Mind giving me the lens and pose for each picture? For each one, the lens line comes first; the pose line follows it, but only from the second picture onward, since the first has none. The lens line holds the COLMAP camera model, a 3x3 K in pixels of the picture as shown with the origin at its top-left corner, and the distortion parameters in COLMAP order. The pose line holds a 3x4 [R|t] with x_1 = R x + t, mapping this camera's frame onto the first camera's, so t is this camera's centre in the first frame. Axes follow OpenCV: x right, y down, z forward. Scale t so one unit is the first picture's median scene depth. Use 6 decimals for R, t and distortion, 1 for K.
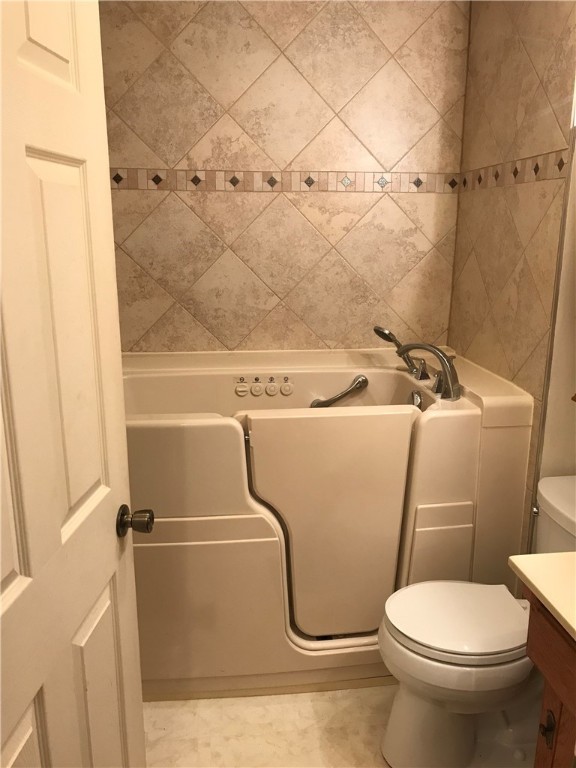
lens RADIAL K [[629.5, 0, 290.5], [0, 629.5, 379.9], [0, 0, 1]] dist [0.023578, -0.032264]
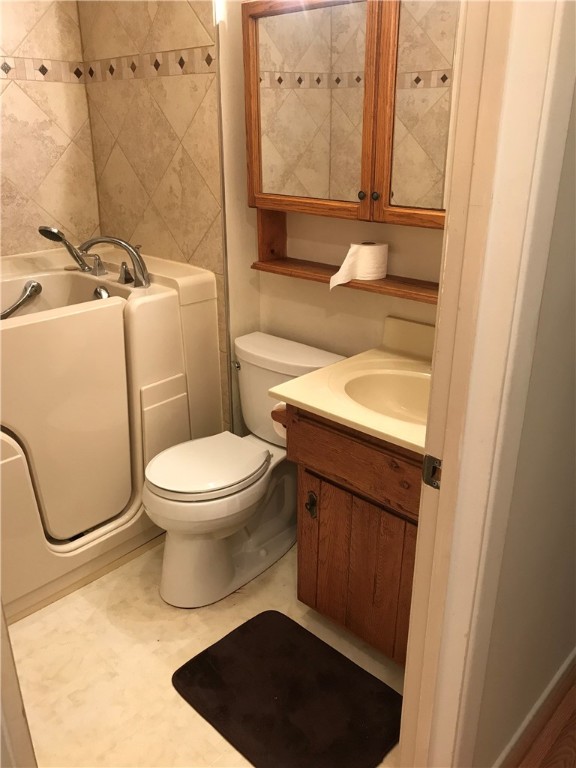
lens RADIAL K [[629.5, 0, 291.1], [0, 629.5, 382.6], [0, 0, 1]] dist [0.023578, -0.032264]
pose [[0.762309, -0.240930, 0.600697, -0.244775], [0.152164, 0.968831, 0.195480, 0.017893], [-0.629071, -0.057611, 0.775210, -0.001839]]
